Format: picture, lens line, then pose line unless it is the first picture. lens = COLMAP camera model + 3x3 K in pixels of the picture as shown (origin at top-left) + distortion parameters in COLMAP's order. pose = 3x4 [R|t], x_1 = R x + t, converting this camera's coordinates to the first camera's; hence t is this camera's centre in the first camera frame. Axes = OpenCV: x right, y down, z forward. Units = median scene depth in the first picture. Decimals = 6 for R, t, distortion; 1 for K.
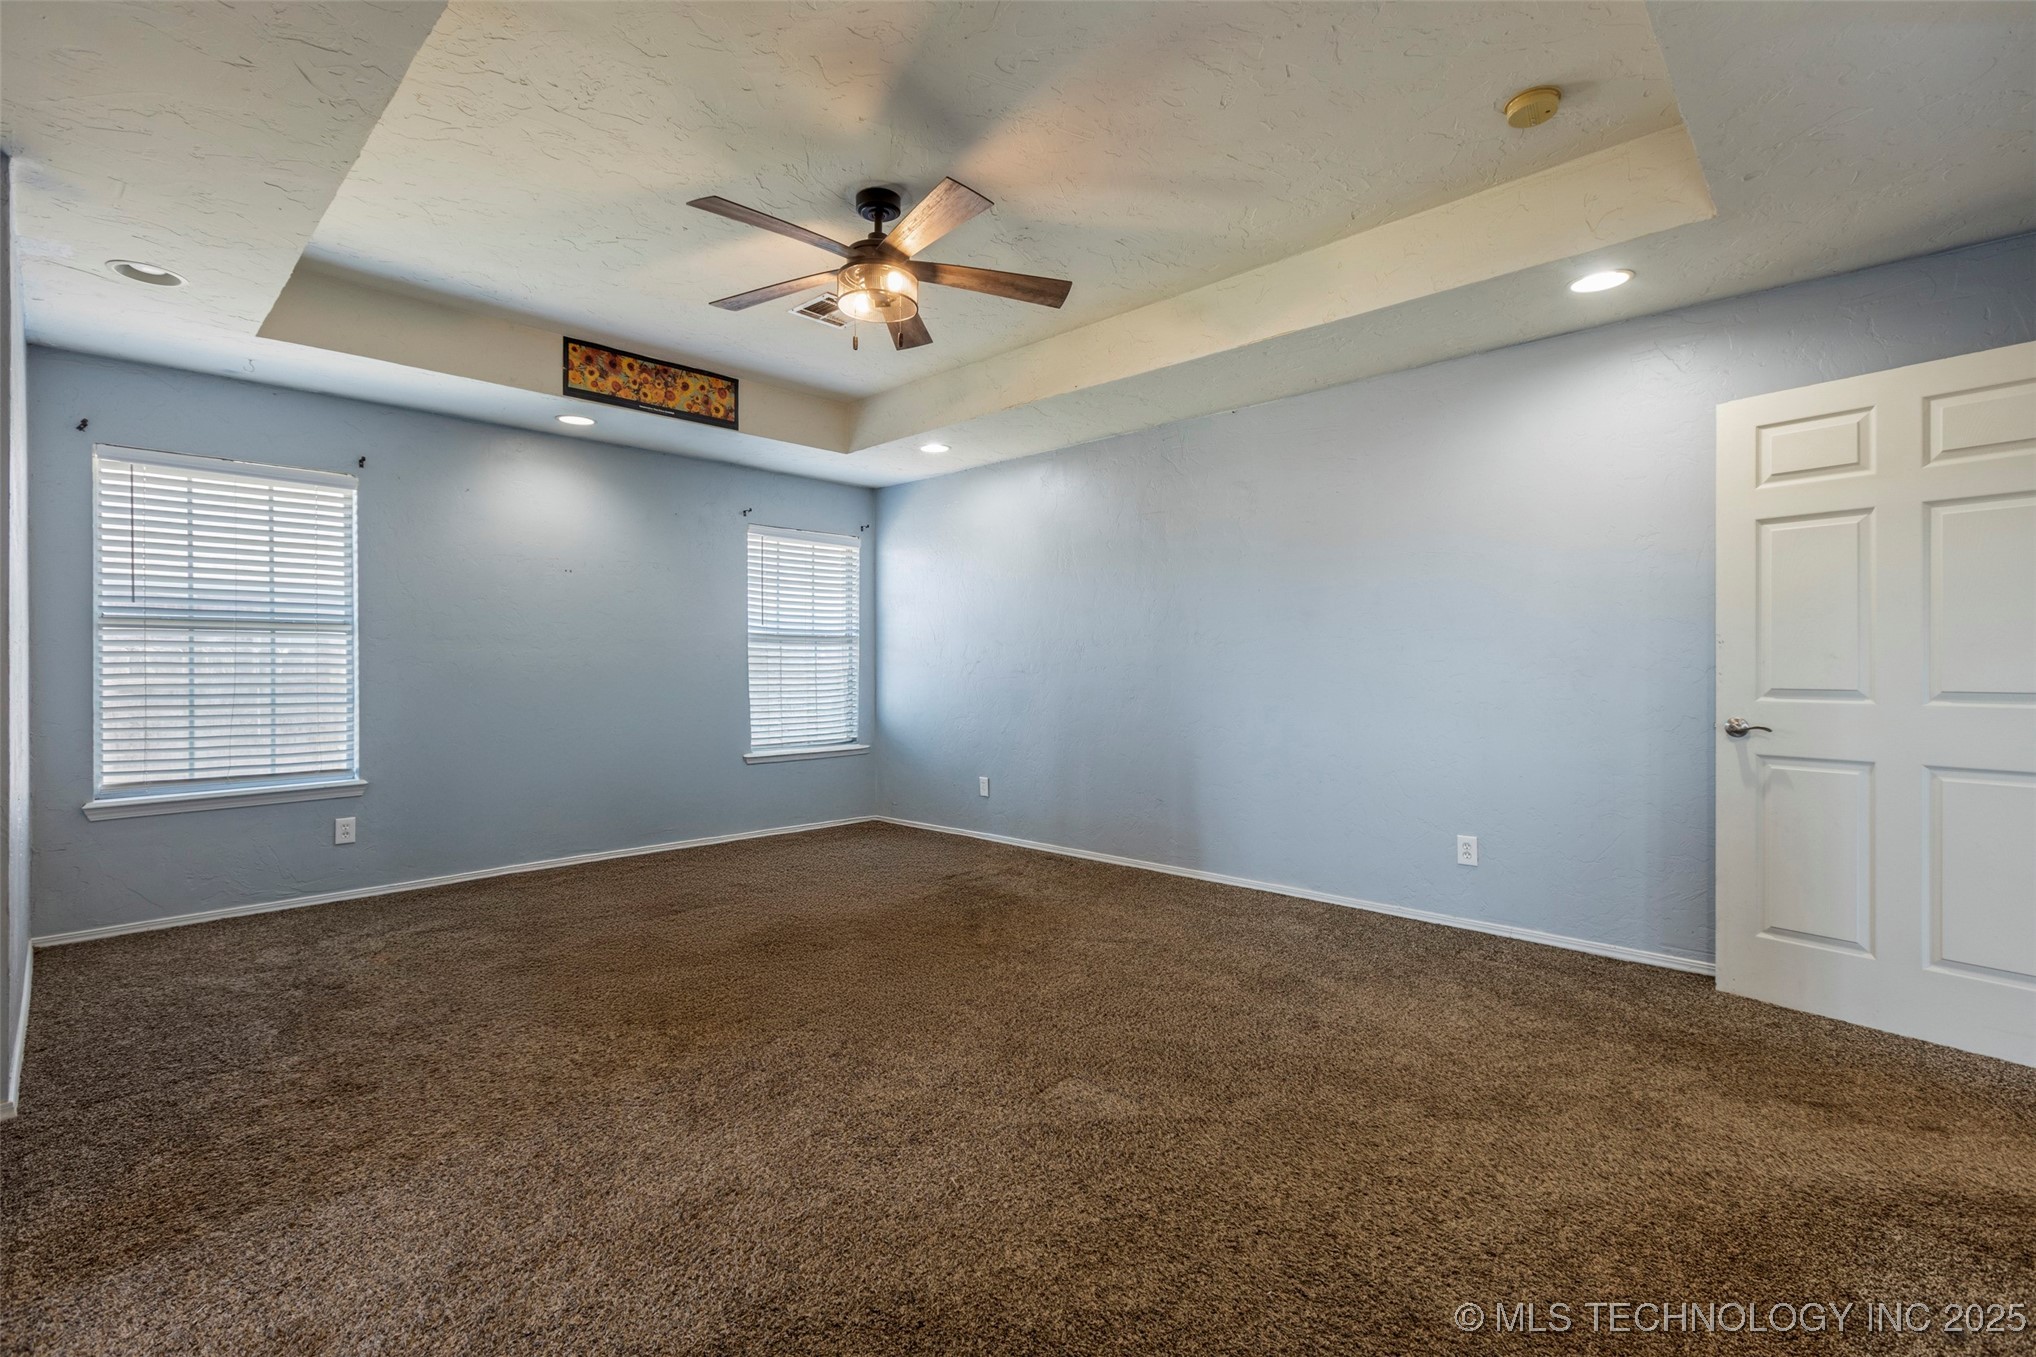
lens RADIAL K [[909.6, 0, 1003.3], [0, 909.6, 681.5], [0, 0, 1]] dist [0.001905, -0.000448]
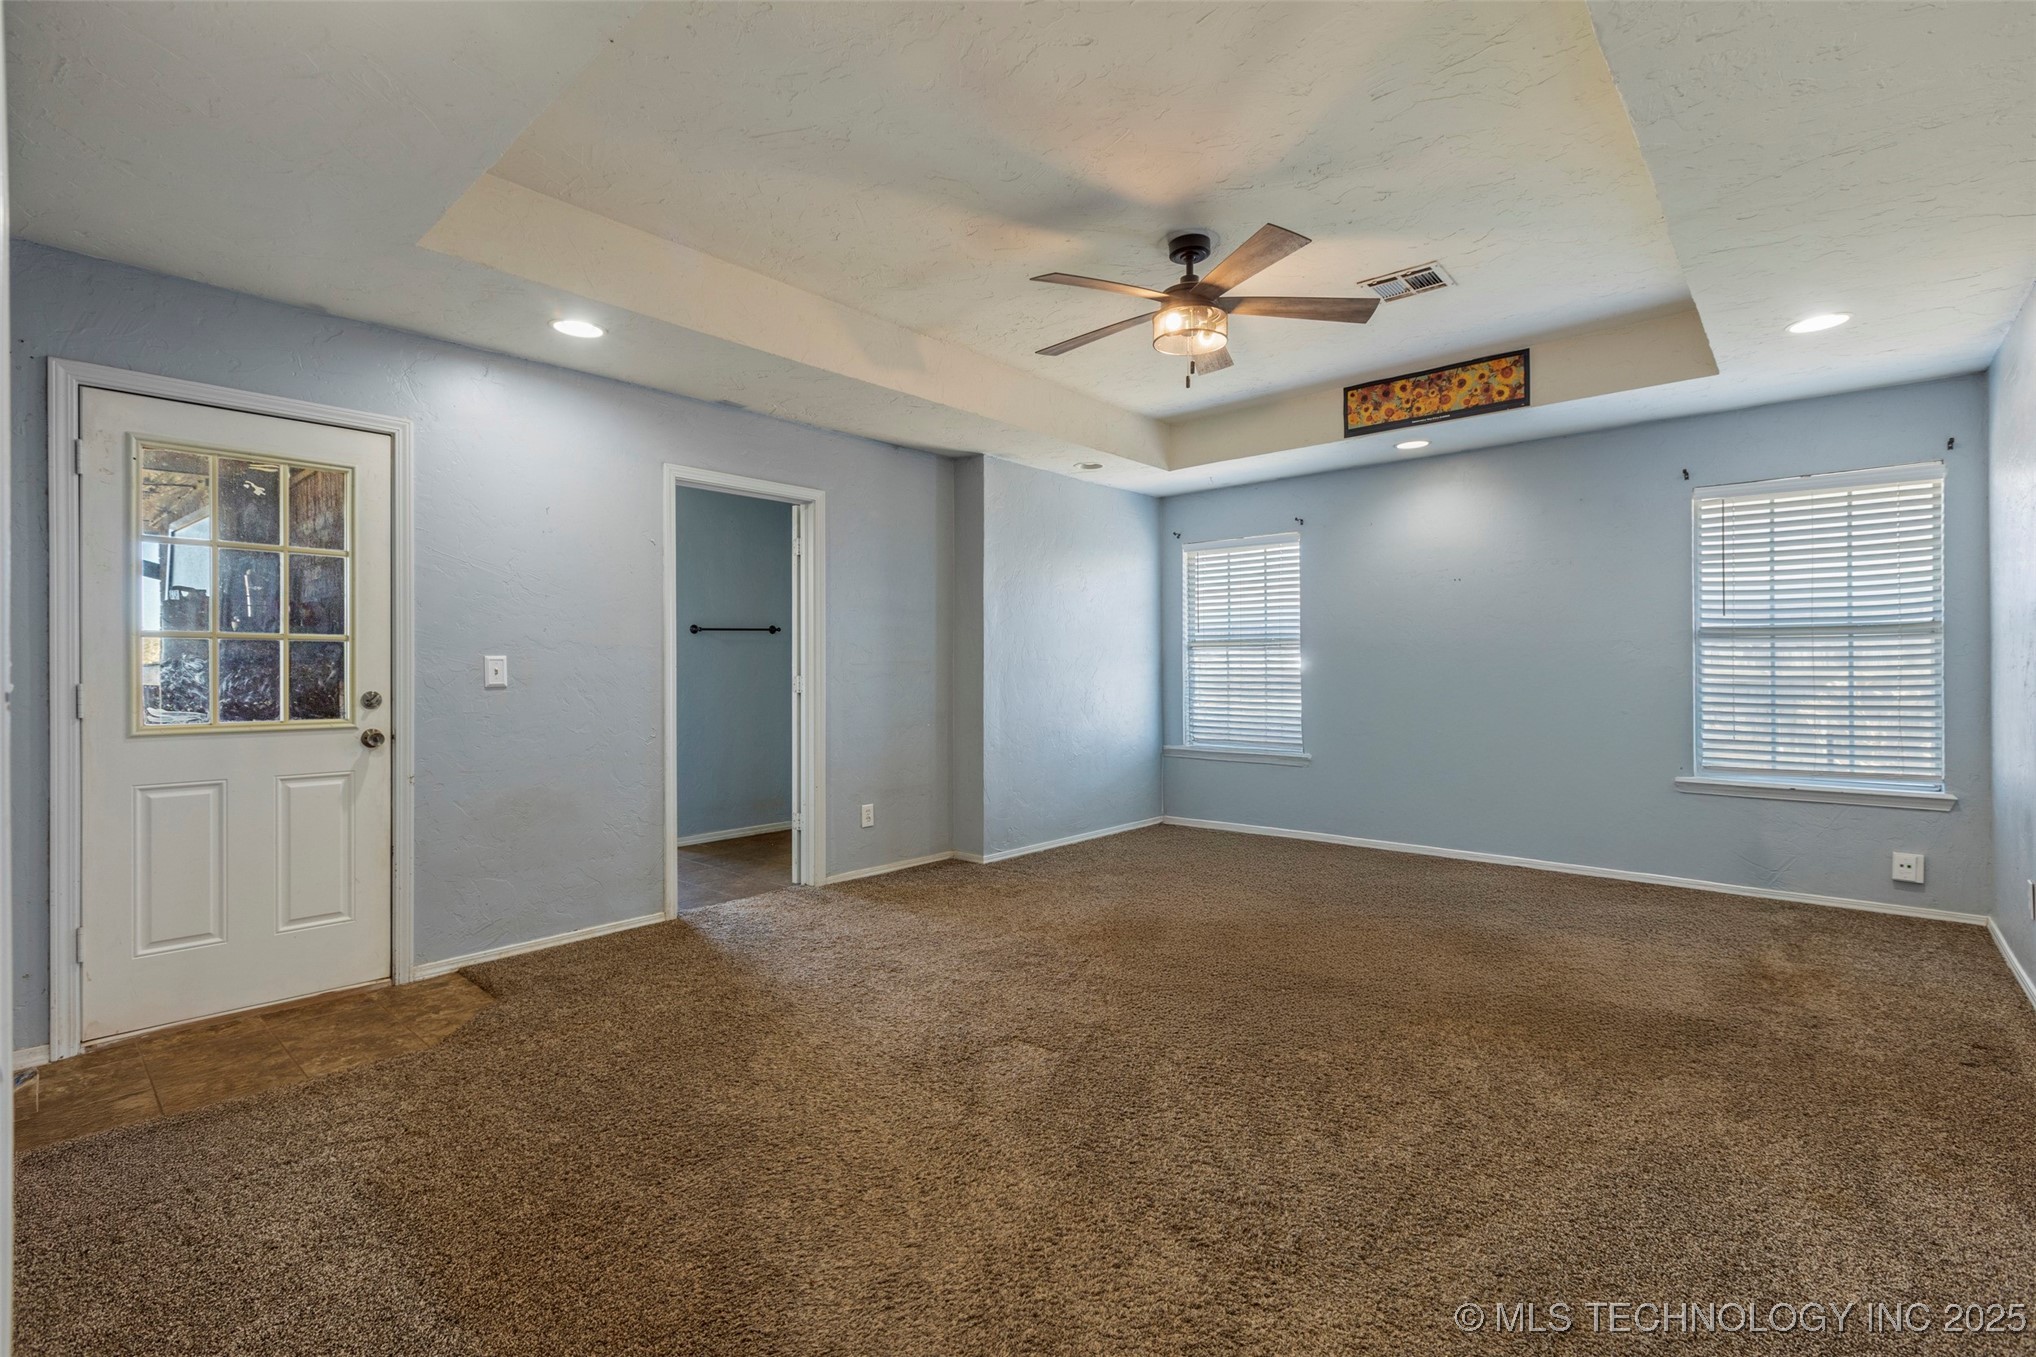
lens RADIAL K [[909.6, 0, 1004.4], [0, 909.6, 666.9], [0, 0, 1]] dist [0.001905, -0.000448]
pose [[0.027215, -0.005420, -0.999615, 0.610121], [-0.018527, 0.999811, -0.005926, -0.004676], [0.999458, 0.018681, 0.027109, 0.485609]]
